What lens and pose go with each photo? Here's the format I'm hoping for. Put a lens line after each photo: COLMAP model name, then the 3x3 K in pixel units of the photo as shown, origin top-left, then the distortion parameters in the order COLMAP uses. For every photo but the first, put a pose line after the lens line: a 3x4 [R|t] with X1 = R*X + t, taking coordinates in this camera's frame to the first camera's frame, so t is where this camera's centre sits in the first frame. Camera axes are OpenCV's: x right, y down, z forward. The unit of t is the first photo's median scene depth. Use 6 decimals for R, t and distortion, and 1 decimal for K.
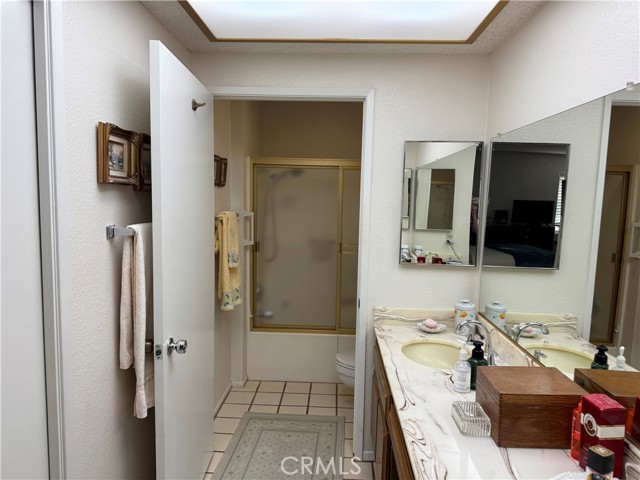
lens RADIAL K [[449.7, 0, 321.8], [0, 449.7, 241.3], [0, 0, 1]] dist [0.089669, -0.118478]
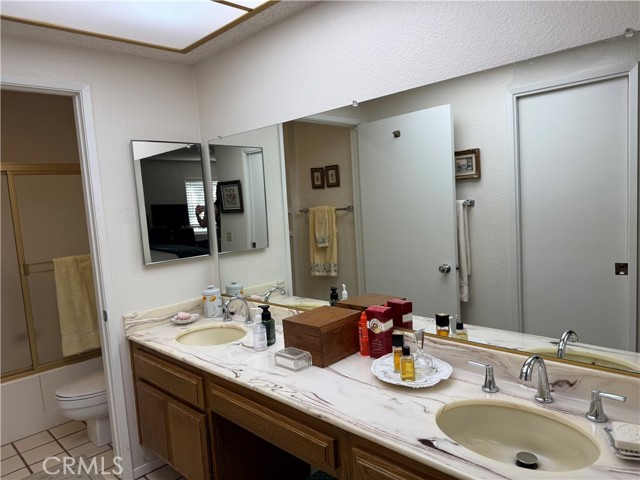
lens RADIAL K [[449.7, 0, 321.8], [0, 449.7, 241.3], [0, 0, 1]] dist [0.089669, -0.118478]
pose [[0.678856, -0.140622, 0.720680, -0.283400], [0.156363, 0.986663, 0.045233, 0.015075], [-0.717430, 0.081981, 0.691790, 0.035077]]
